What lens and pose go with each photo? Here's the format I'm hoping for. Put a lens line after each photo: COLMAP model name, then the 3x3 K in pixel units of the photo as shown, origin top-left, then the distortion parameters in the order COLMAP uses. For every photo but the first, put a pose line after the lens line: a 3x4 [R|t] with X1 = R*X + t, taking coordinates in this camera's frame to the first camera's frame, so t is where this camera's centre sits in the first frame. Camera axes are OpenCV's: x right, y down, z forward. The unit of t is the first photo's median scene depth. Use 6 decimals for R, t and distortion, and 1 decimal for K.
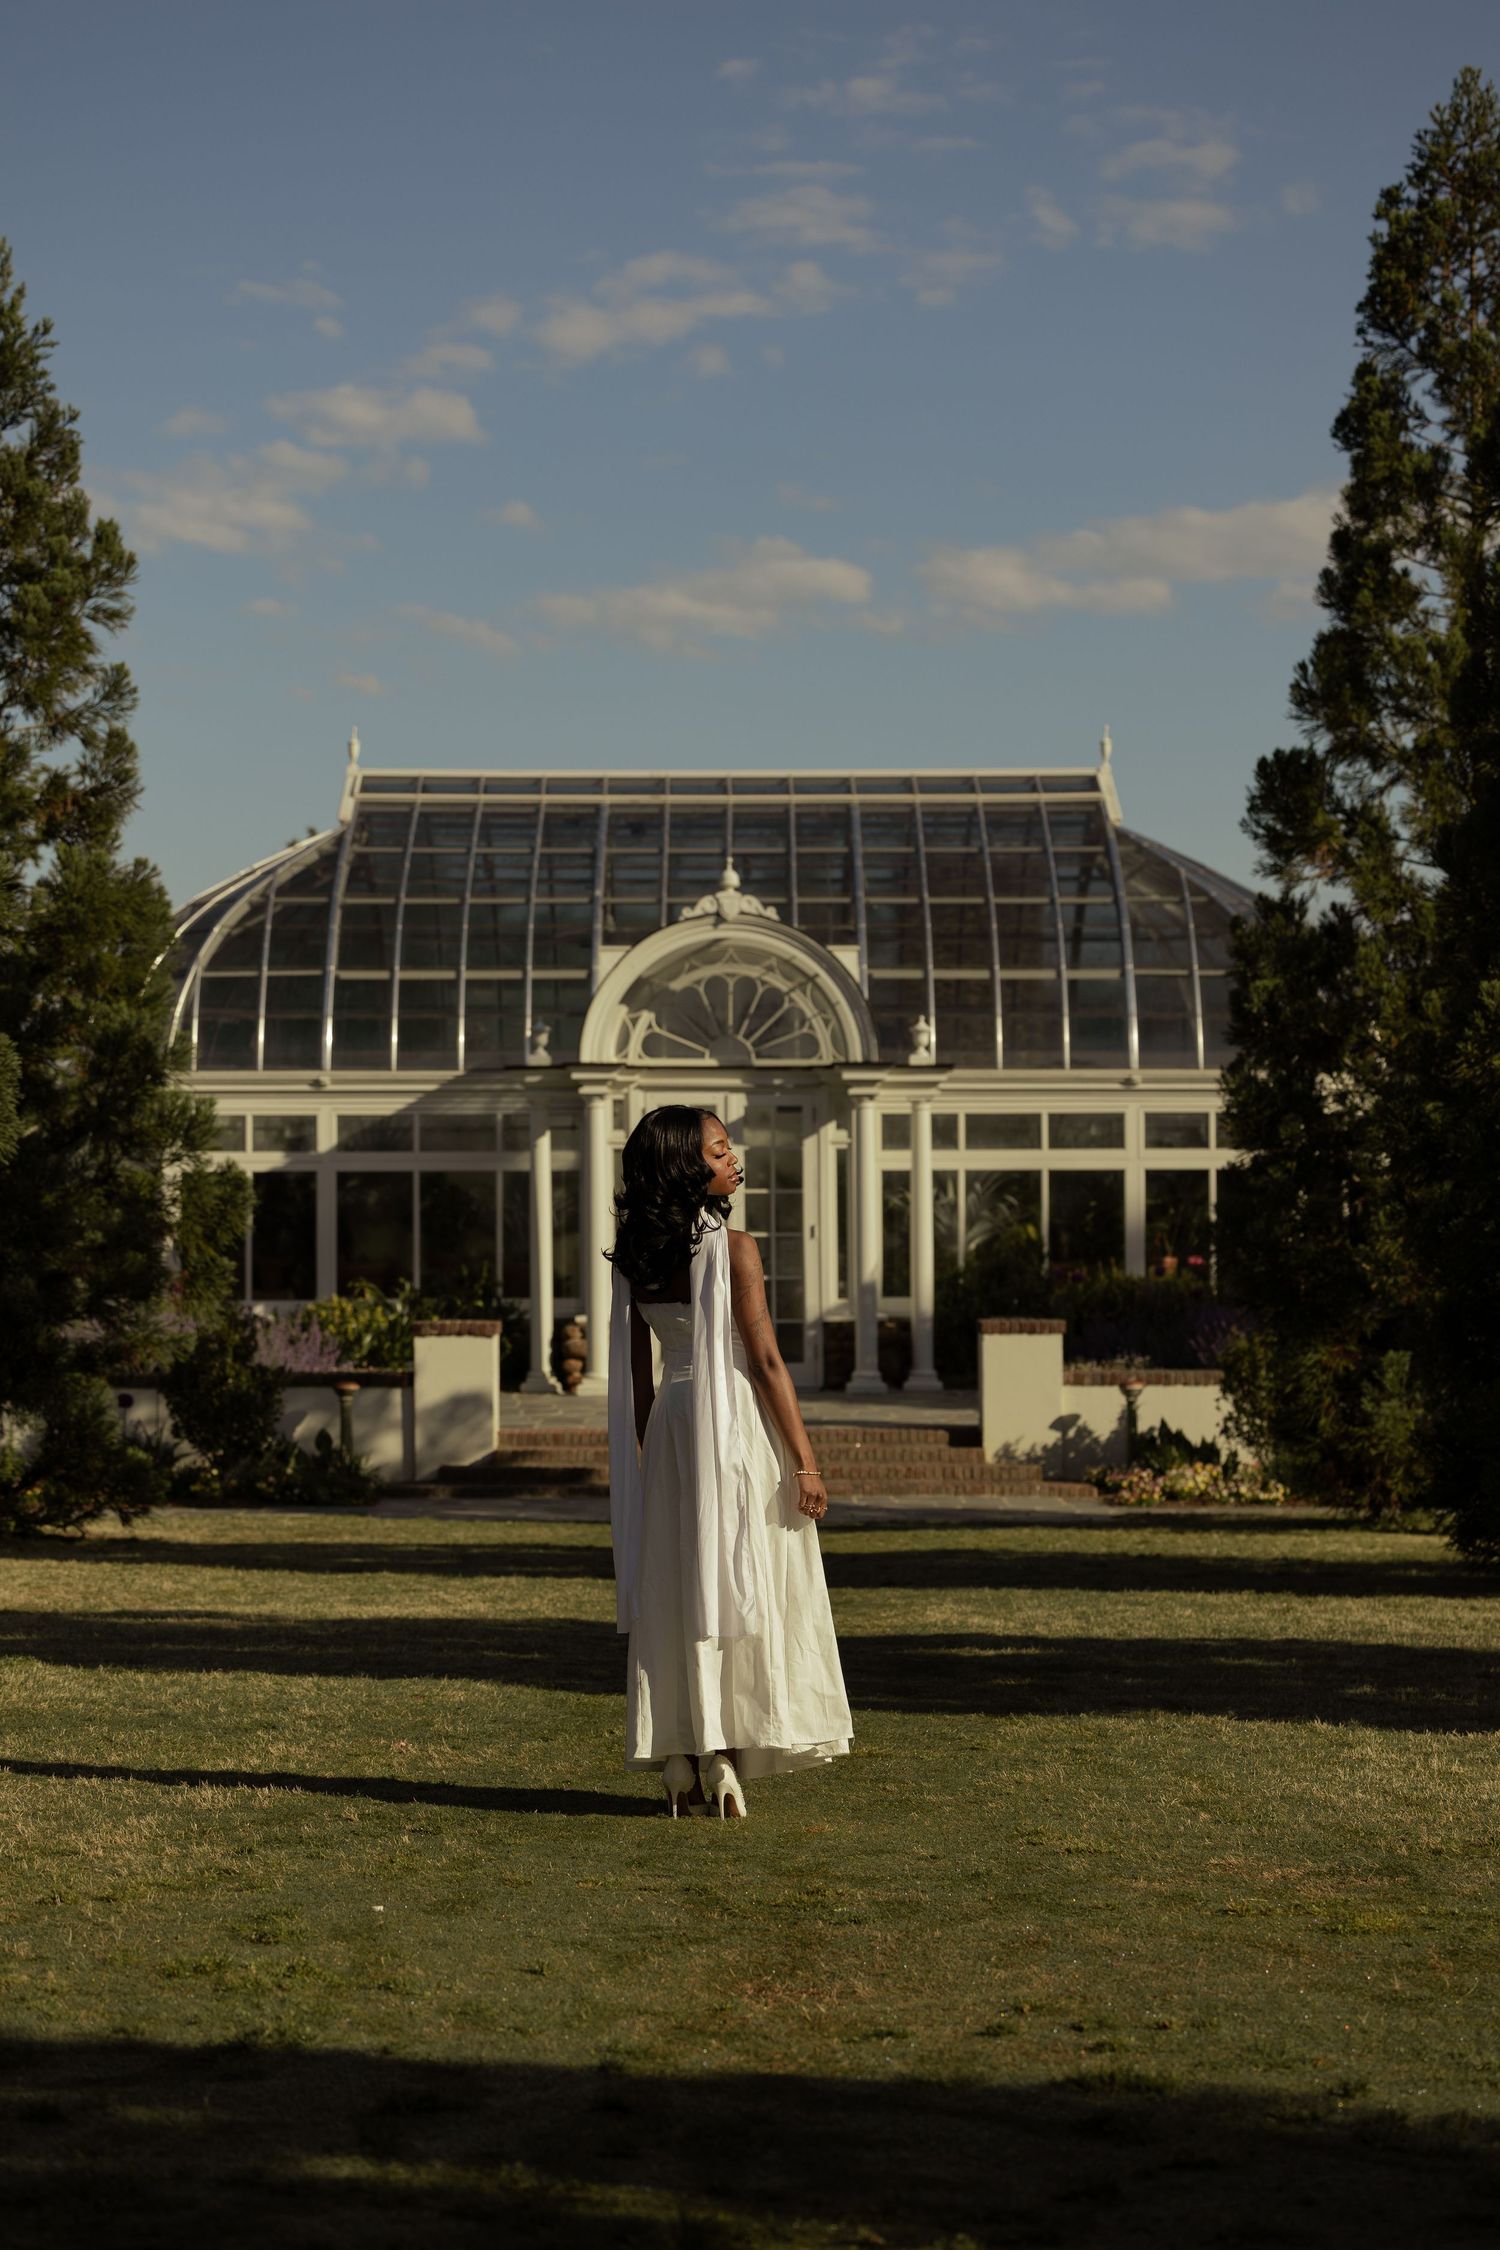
lens RADIAL K [[4536.5, 0, 907.5], [0, 4536.5, 1123.7], [0, 0, 1]] dist [-0.270452, 0.369431]
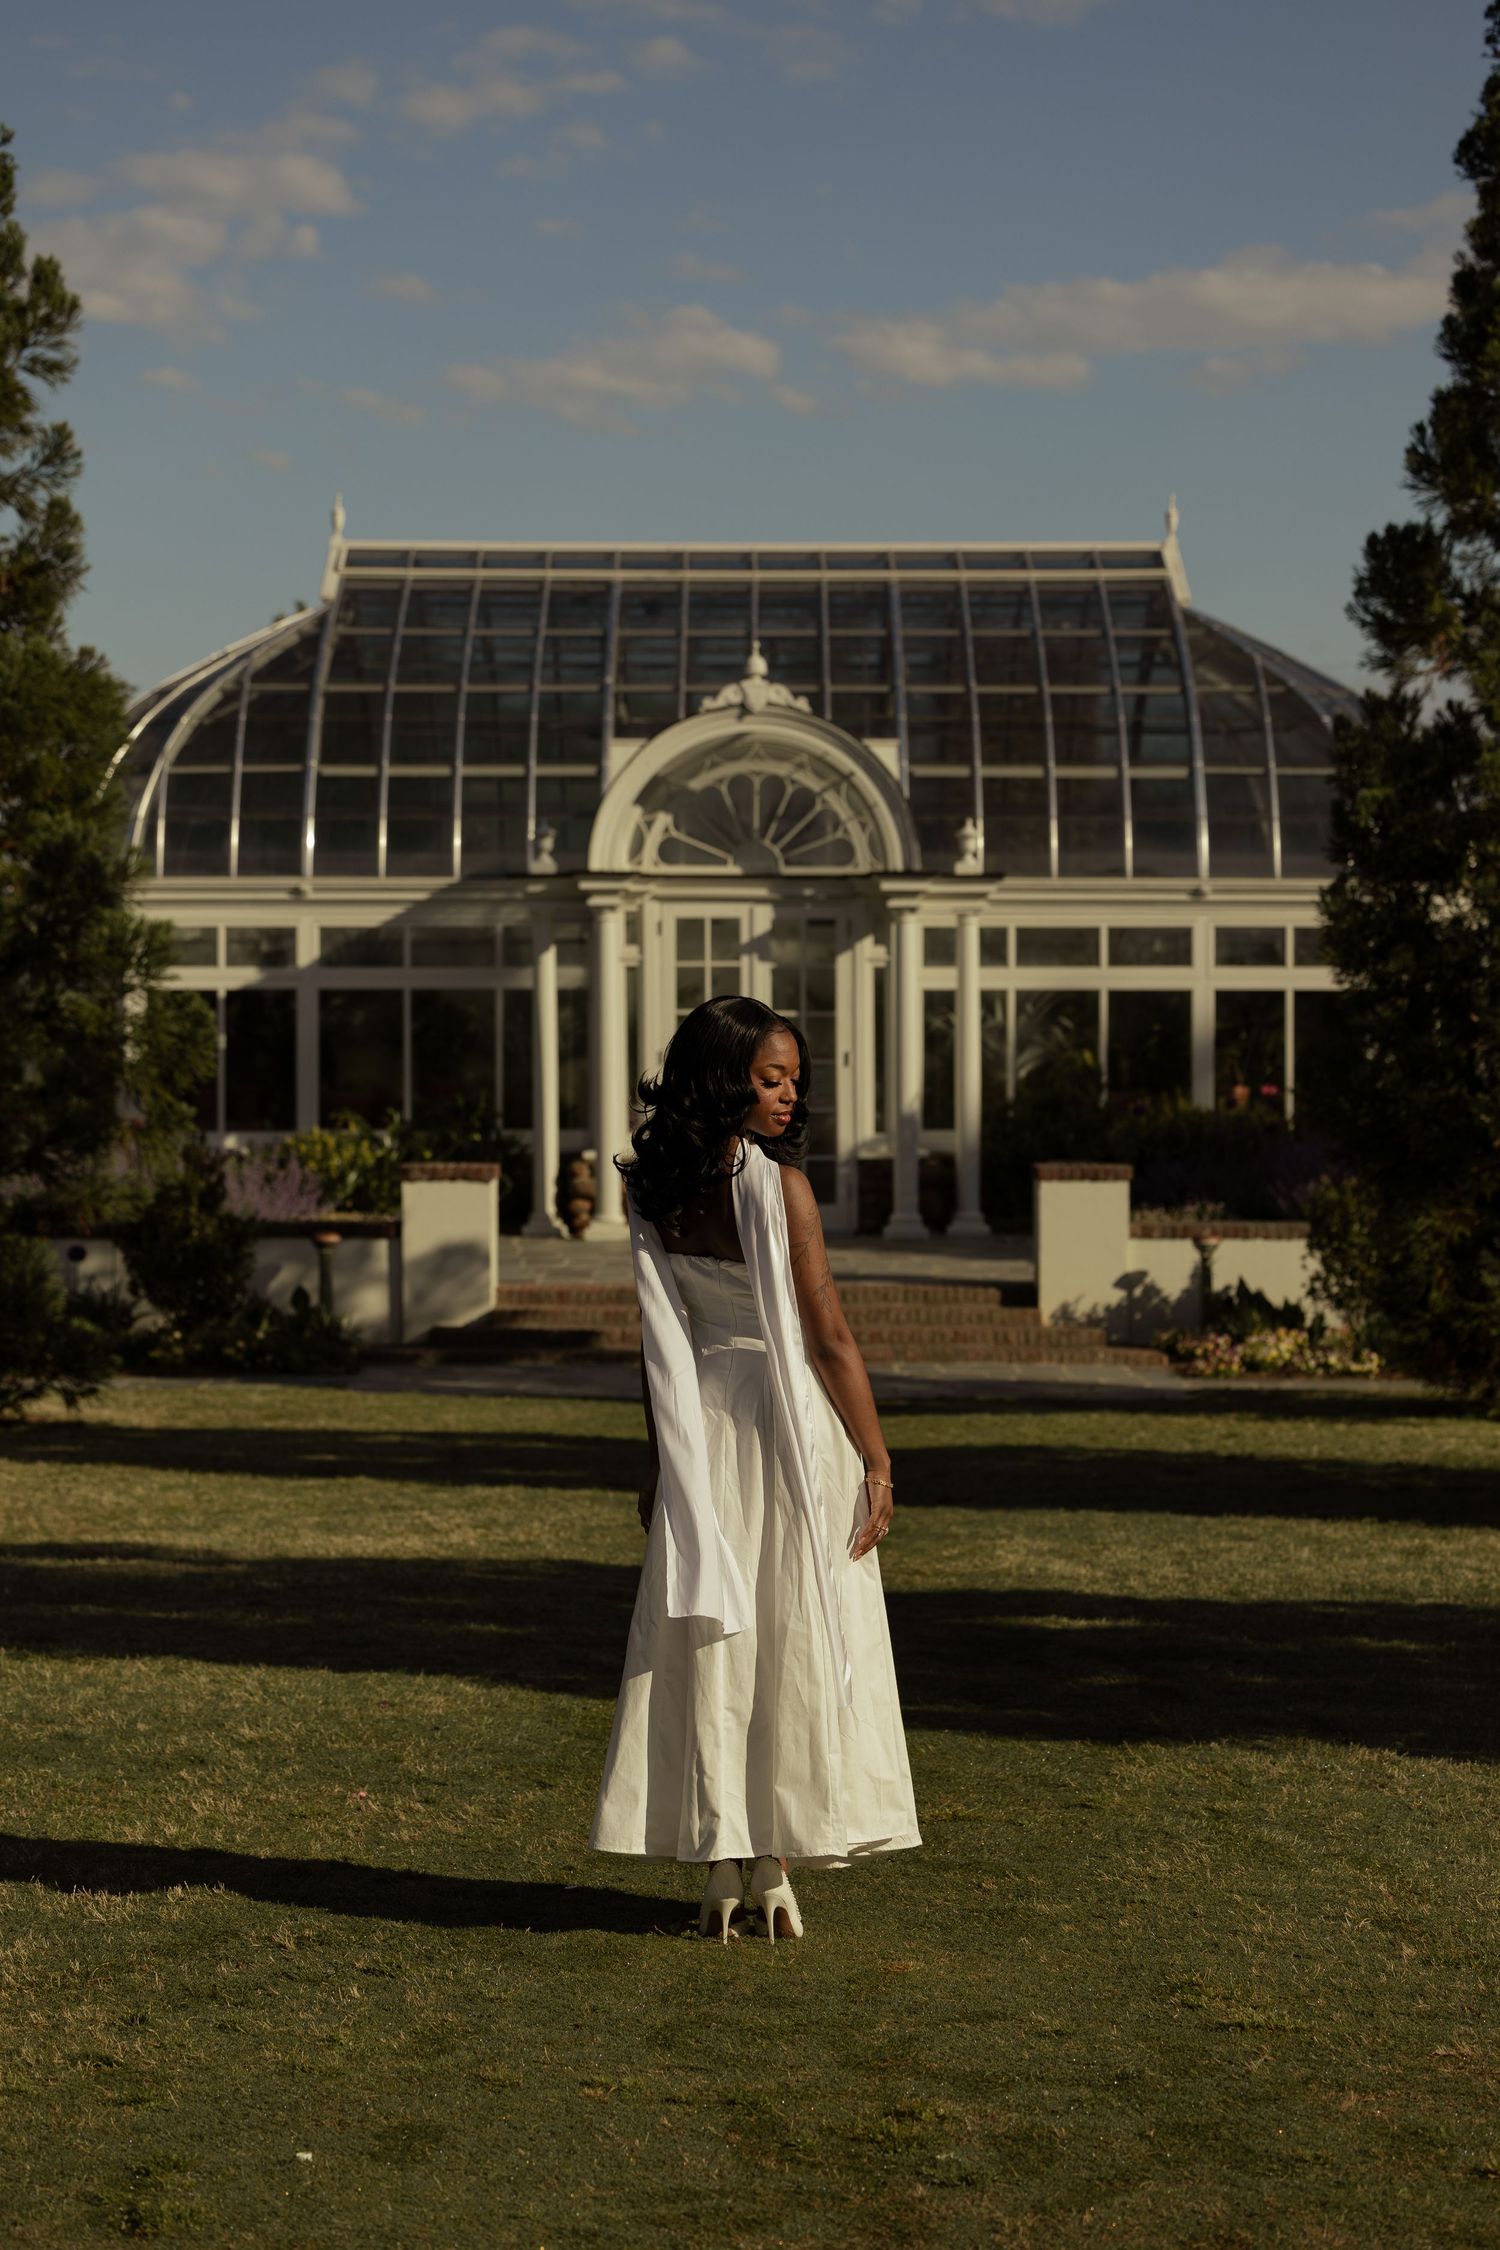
lens RADIAL K [[4365.3, 0, 750.0], [0, 4365.3, 1125.0], [0, 0, 1]] dist [-0.164085, 0.112898]
pose [[0.999374, 0.005371, -0.034954, -0.010276], [-0.003345, 0.998325, 0.057758, -0.013762], [0.035206, -0.057605, 0.997719, 0.141367]]
